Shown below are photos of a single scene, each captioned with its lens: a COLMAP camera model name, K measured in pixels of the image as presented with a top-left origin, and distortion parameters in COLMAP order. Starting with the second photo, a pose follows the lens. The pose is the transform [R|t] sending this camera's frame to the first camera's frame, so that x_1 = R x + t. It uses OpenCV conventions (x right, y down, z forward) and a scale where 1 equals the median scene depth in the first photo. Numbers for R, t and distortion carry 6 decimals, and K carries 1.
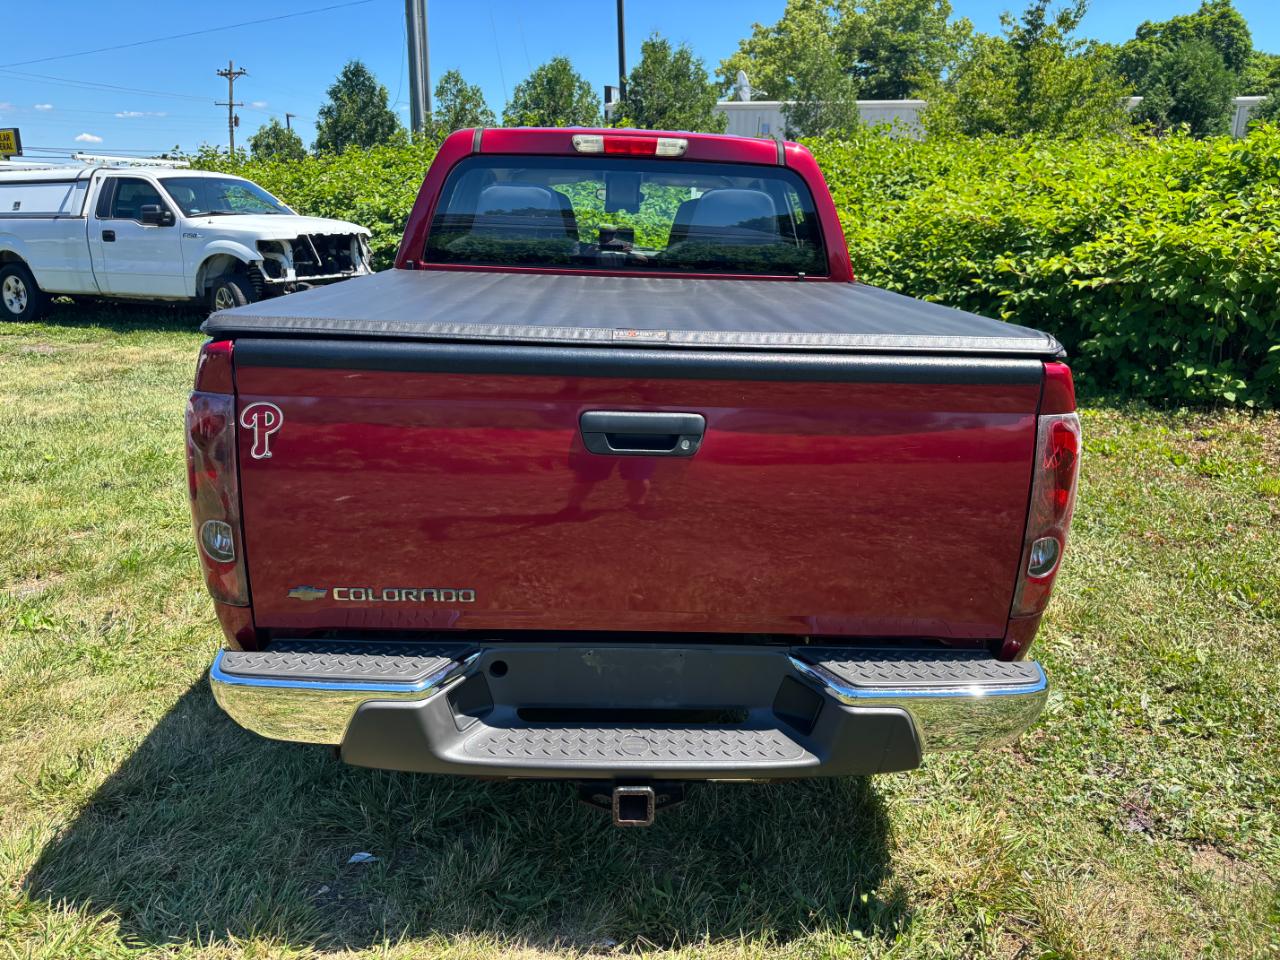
lens RADIAL K [[972.6, 0, 640.0], [0, 972.6, 480.0], [0, 0, 1]] dist [0.061070, -0.068246]
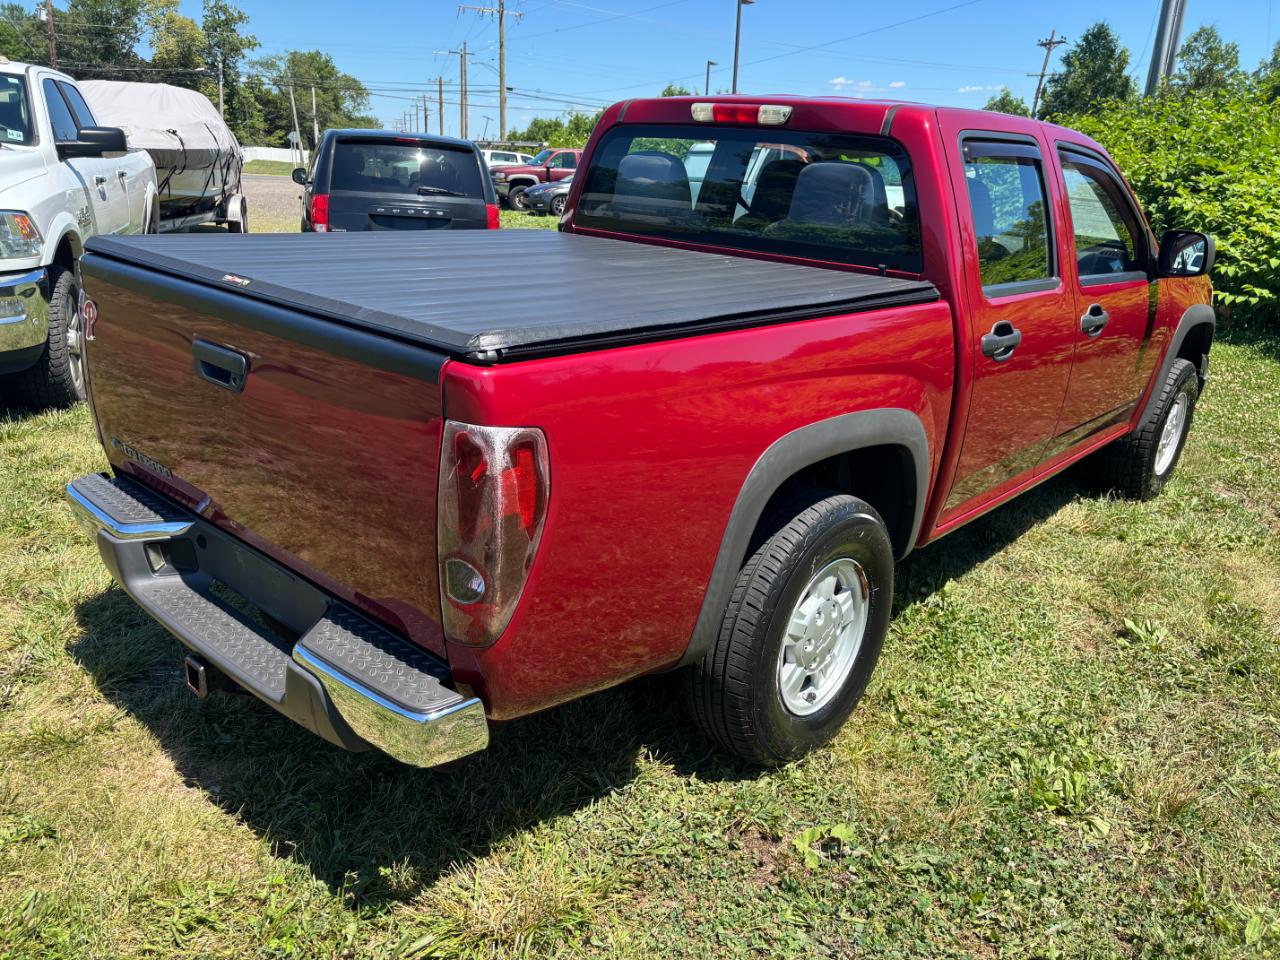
lens RADIAL K [[972.6, 0, 640.0], [0, 972.6, 480.0], [0, 0, 1]] dist [0.061070, -0.068246]
pose [[0.728153, 0.230445, -0.645514, 0.188032], [-0.213721, 0.971168, 0.105620, -0.024272], [0.651243, 0.061052, 0.756410, 0.076125]]
